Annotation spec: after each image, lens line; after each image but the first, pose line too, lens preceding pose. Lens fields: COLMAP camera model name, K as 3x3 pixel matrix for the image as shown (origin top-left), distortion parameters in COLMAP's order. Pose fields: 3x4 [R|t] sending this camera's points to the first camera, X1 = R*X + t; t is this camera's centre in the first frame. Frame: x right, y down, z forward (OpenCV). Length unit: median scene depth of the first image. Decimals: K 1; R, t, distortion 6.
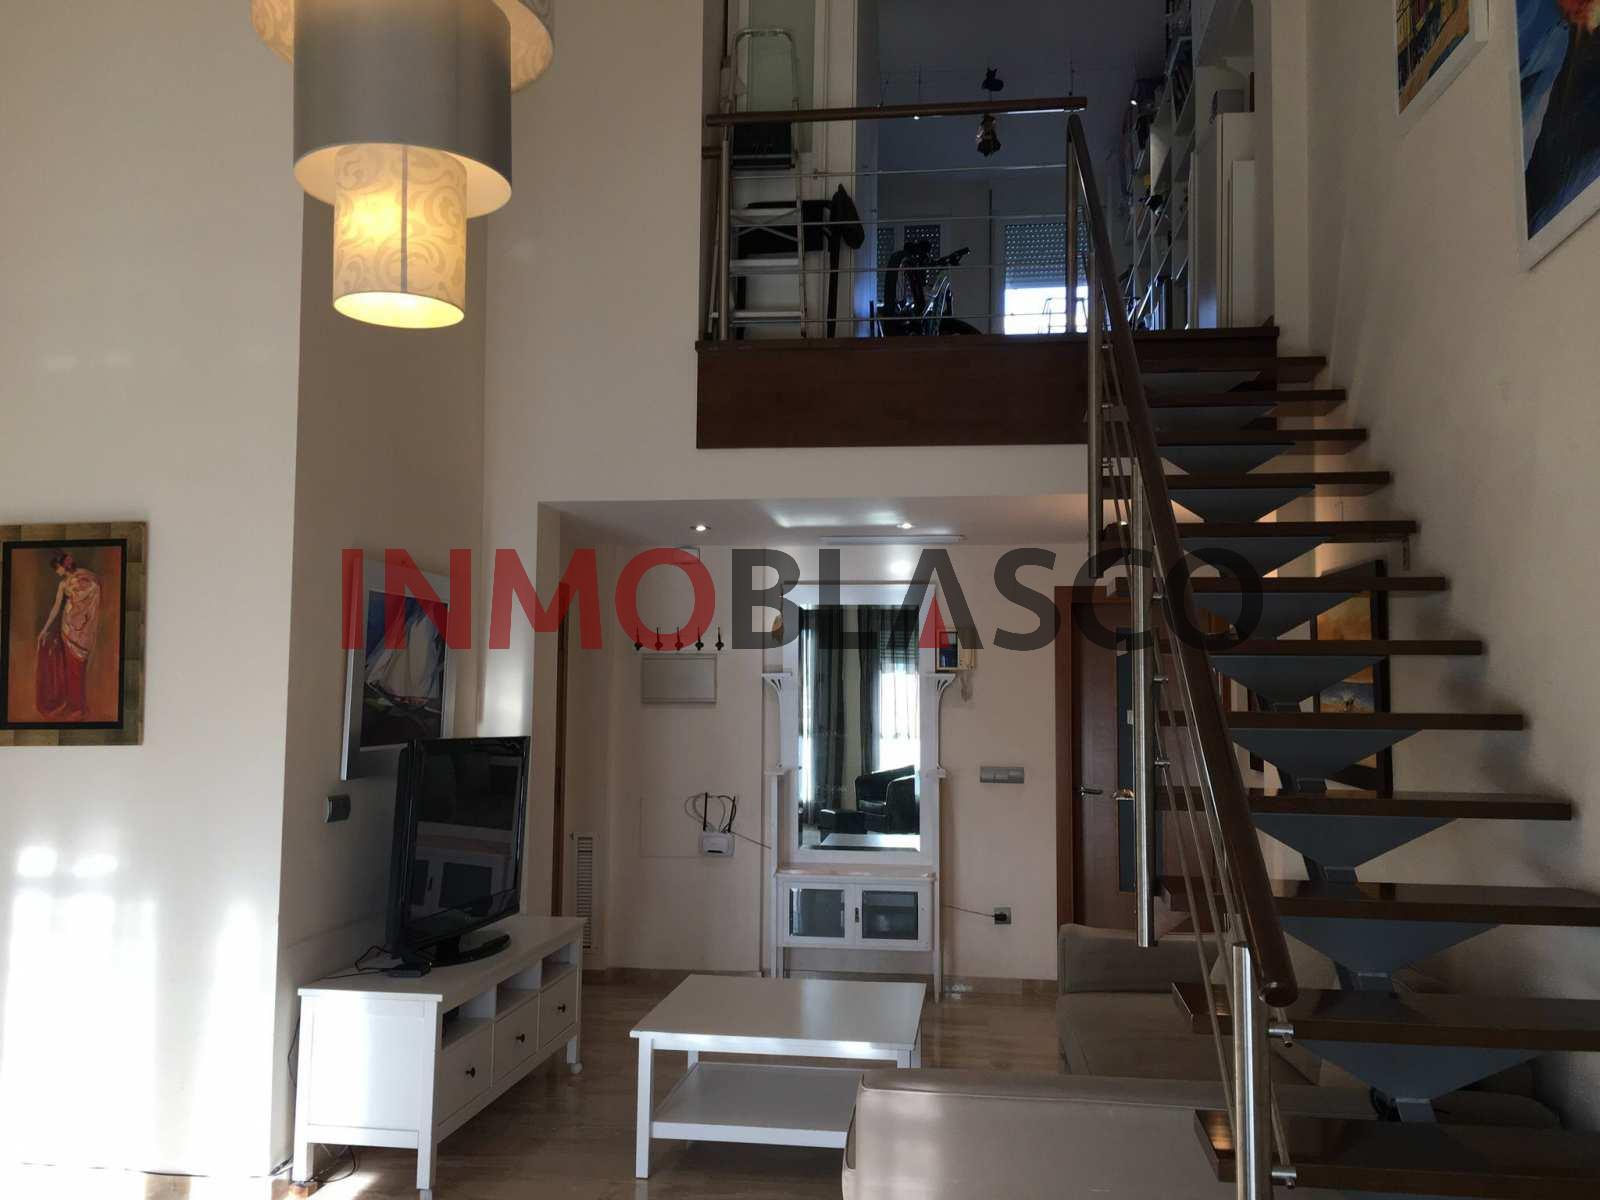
lens RADIAL K [[1352.5, 0, 794.2], [0, 1352.5, 602.8], [0, 0, 1]] dist [0.079109, -0.106735]
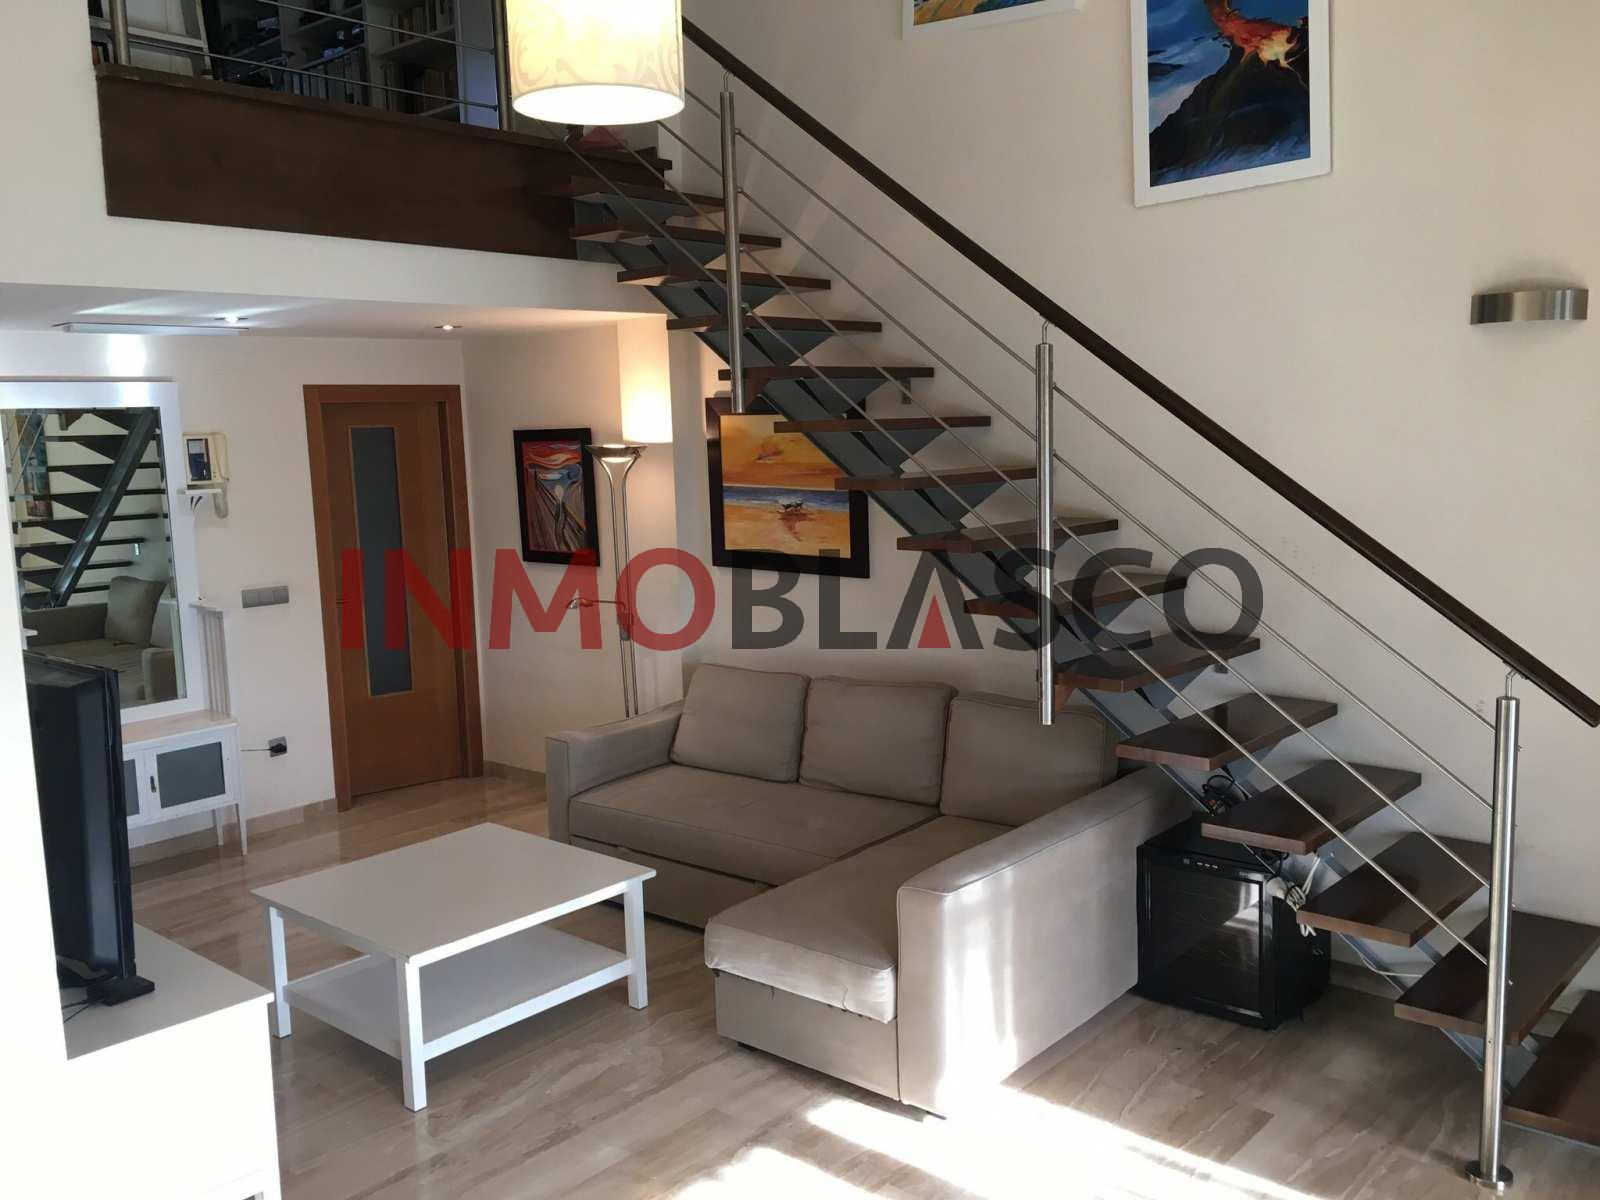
lens RADIAL K [[1357.3, 0, 796.2], [0, 1357.3, 600.2], [0, 0, 1]] dist [0.075690, -0.112917]
pose [[0.570470, -0.134840, 0.810174, -0.400774], [-0.017842, 0.984164, 0.176361, -0.039596], [-0.821125, -0.115064, 0.559030, 0.209635]]
